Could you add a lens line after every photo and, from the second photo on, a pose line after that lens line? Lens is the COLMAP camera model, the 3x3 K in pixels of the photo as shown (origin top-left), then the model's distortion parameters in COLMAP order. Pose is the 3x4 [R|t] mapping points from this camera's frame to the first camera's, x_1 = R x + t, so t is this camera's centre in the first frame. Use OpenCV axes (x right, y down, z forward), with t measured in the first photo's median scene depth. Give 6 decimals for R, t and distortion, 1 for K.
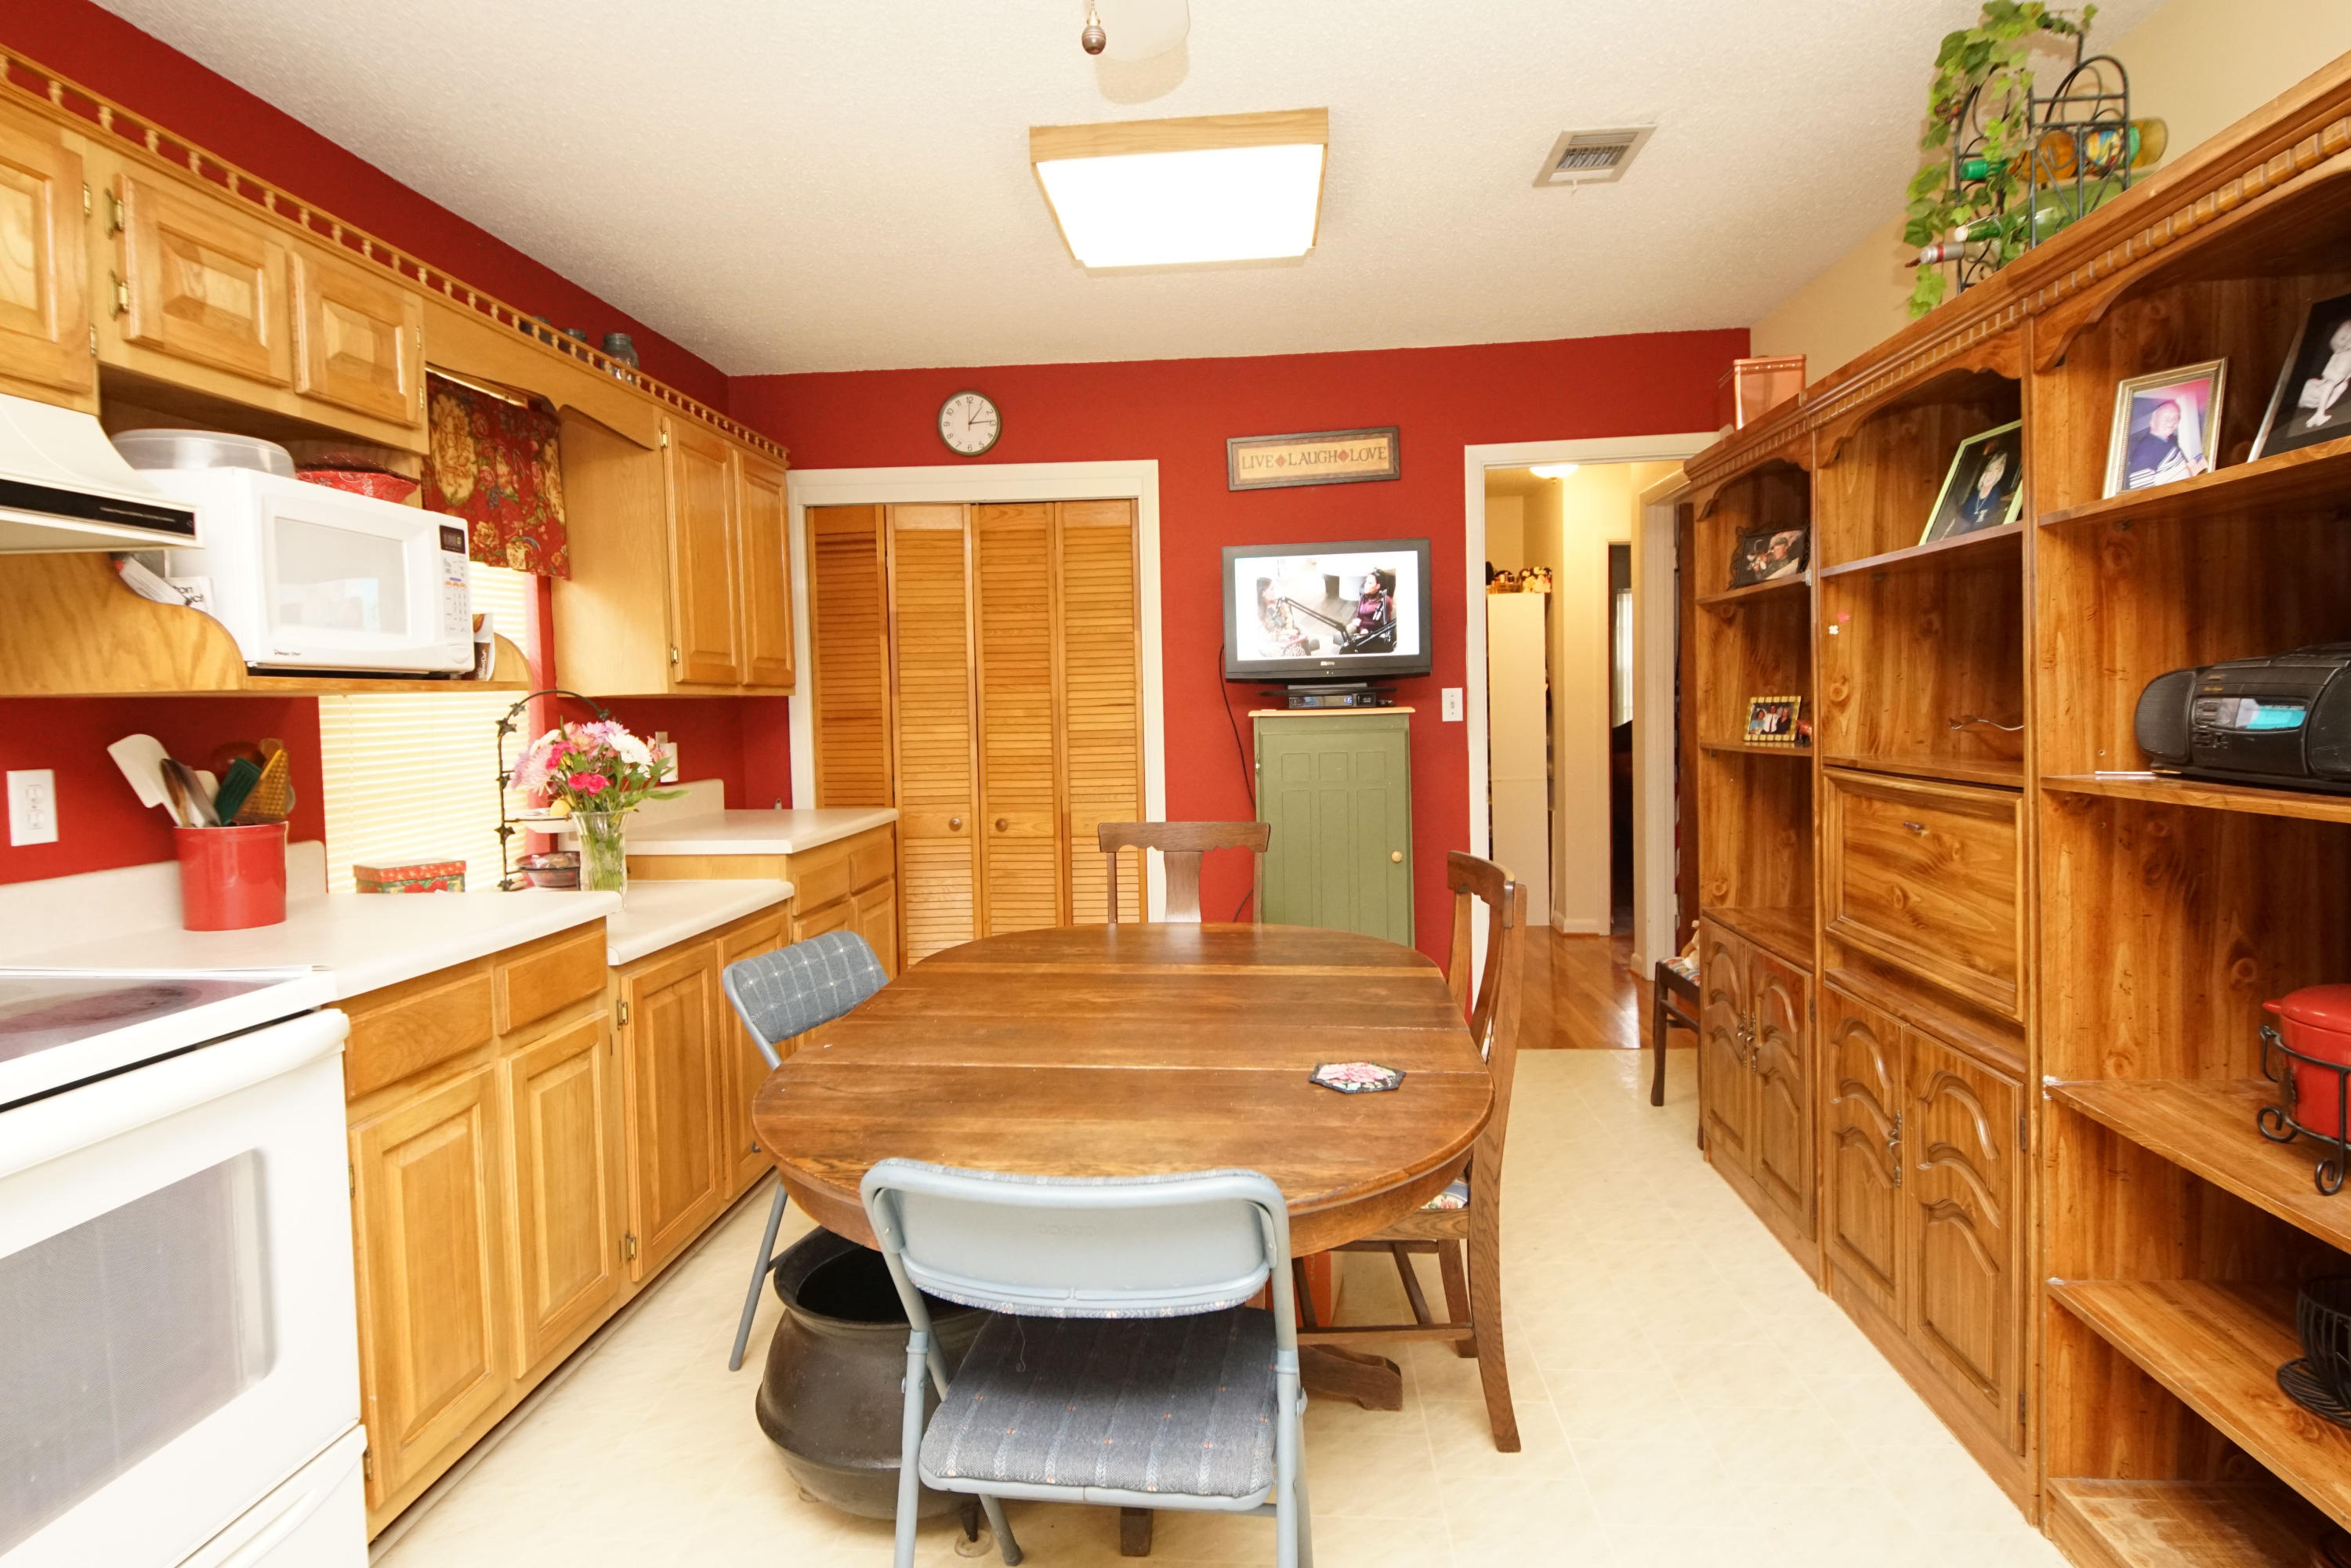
lens RADIAL K [[1293.9, 0, 1152.3], [0, 1293.9, 768.2], [0, 0, 1]] dist [0.038011, -0.041849]
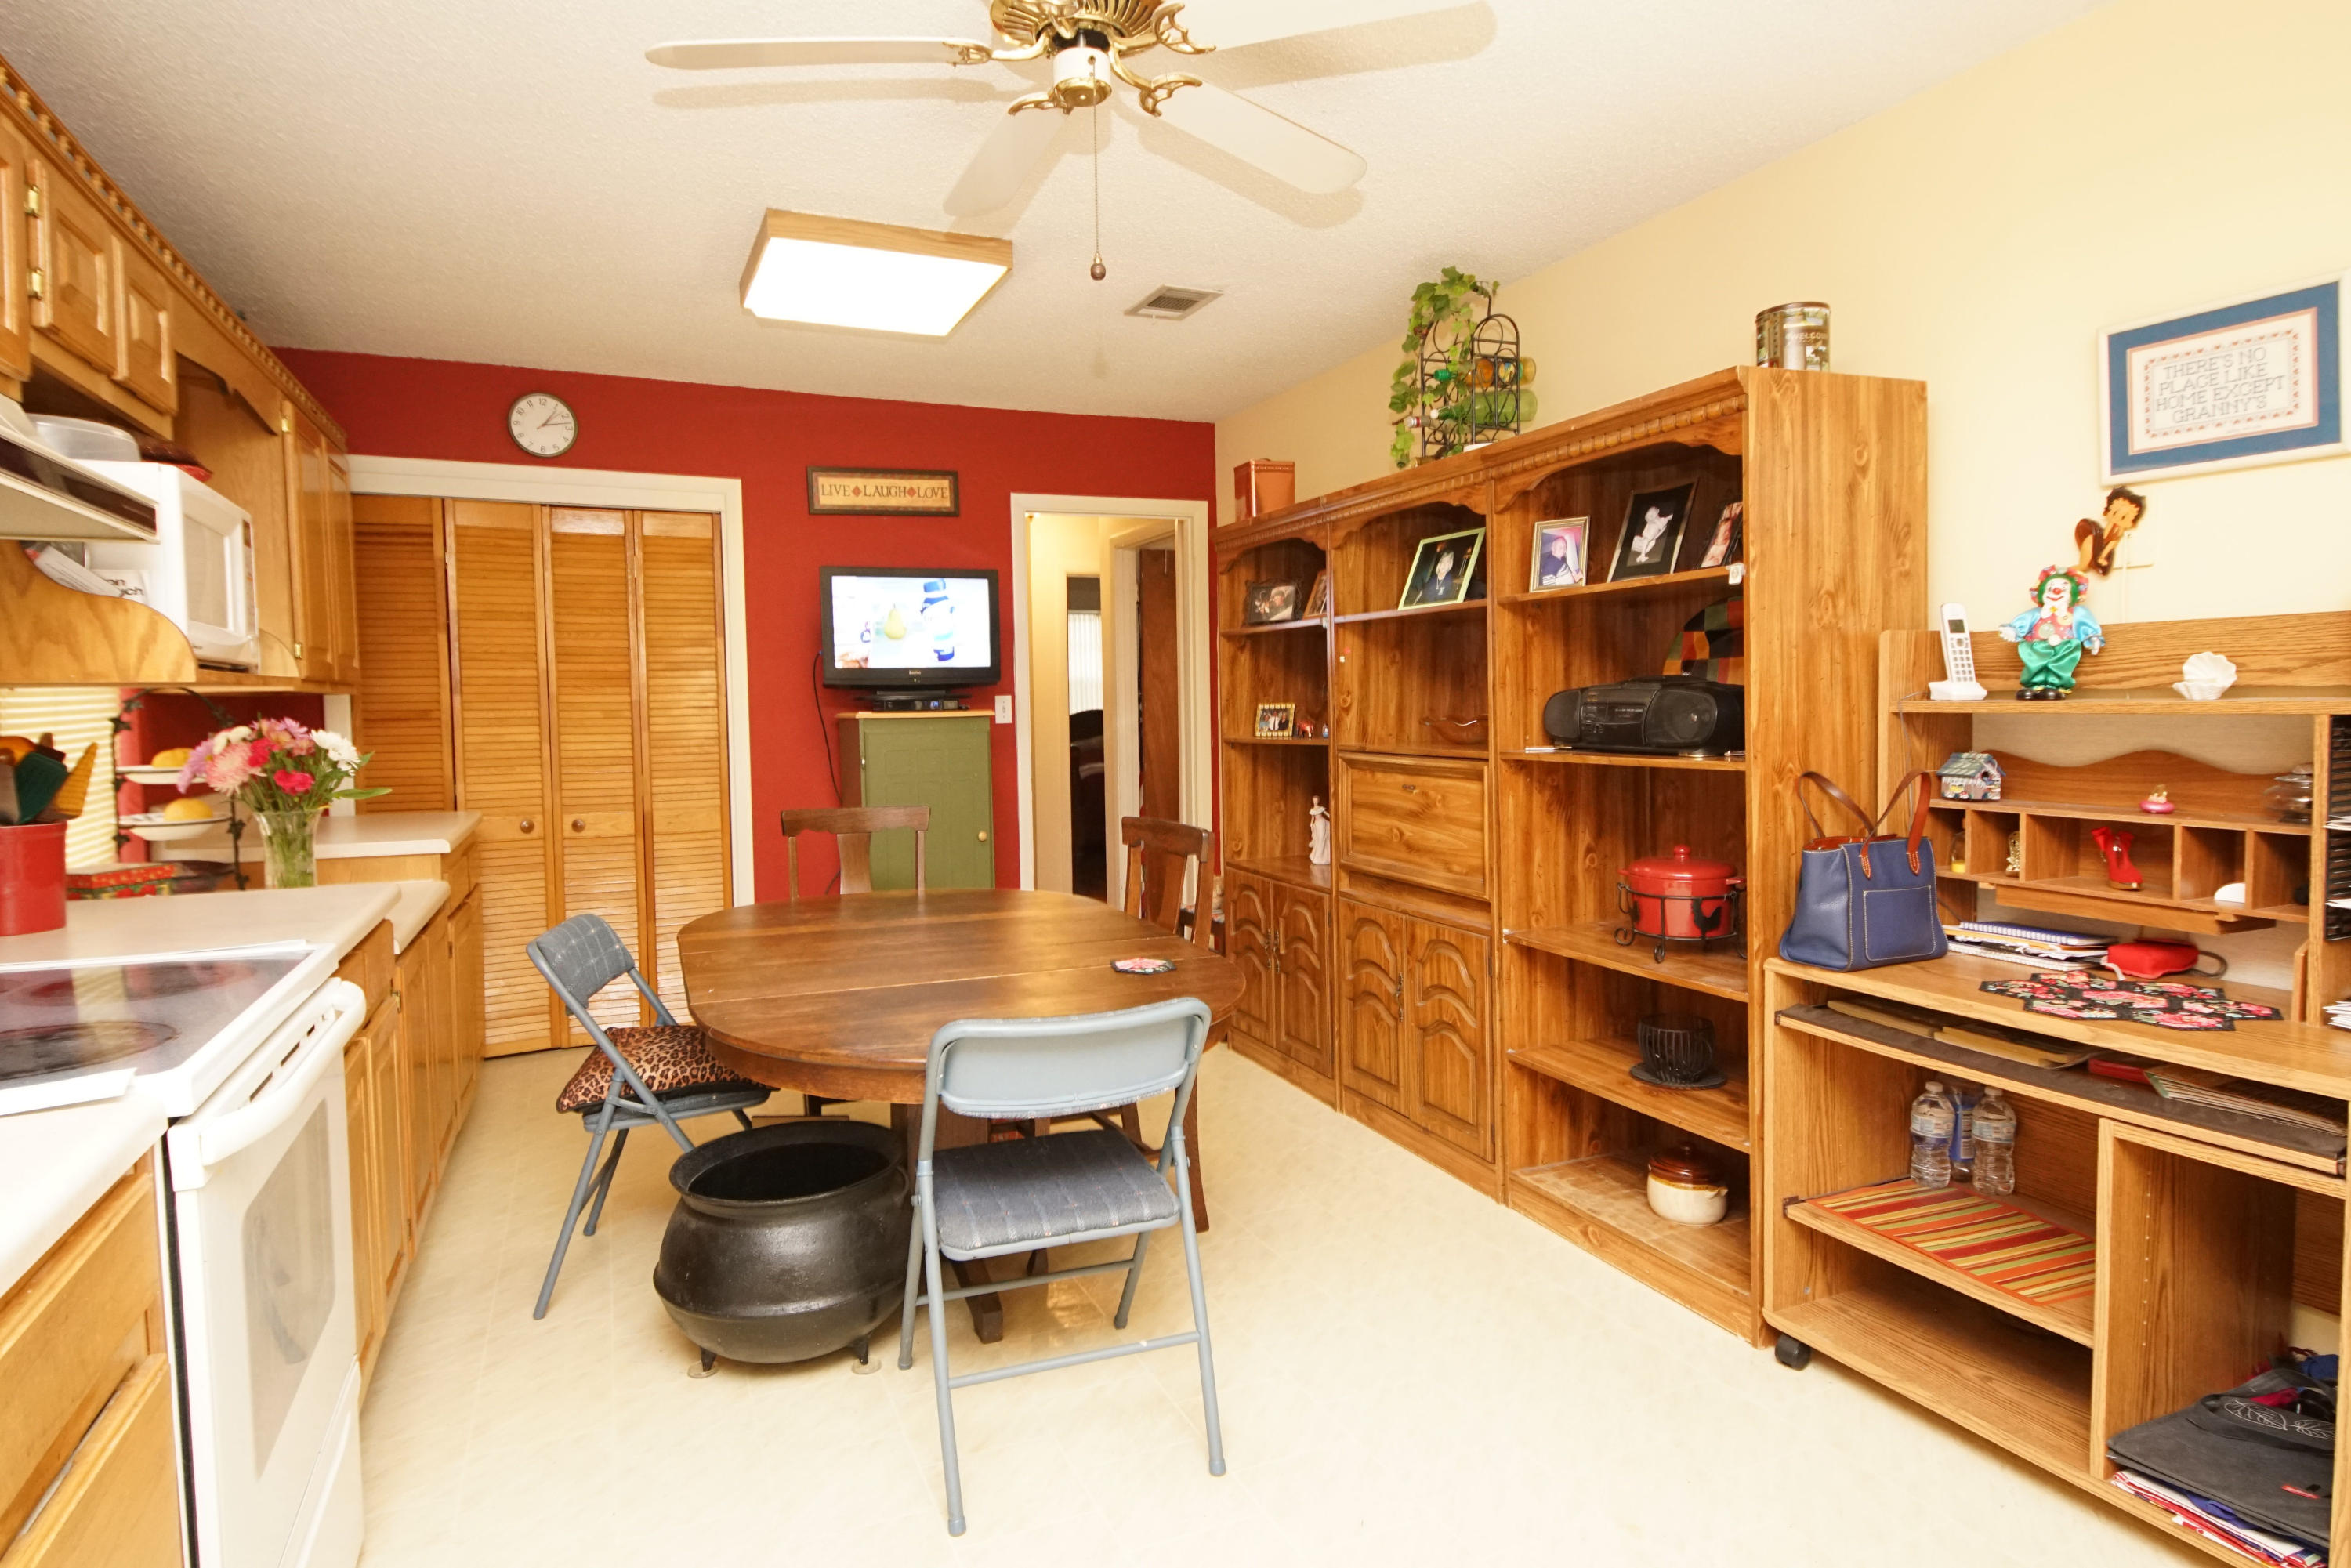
lens RADIAL K [[1293.9, 0, 1152.3], [0, 1293.9, 768.2], [0, 0, 1]] dist [0.038011, -0.041849]
pose [[0.880293, -0.014644, 0.474204, -0.395969], [0.017501, 0.999846, -0.001611, 0.017612], [-0.474107, 0.009717, 0.880414, -0.205907]]
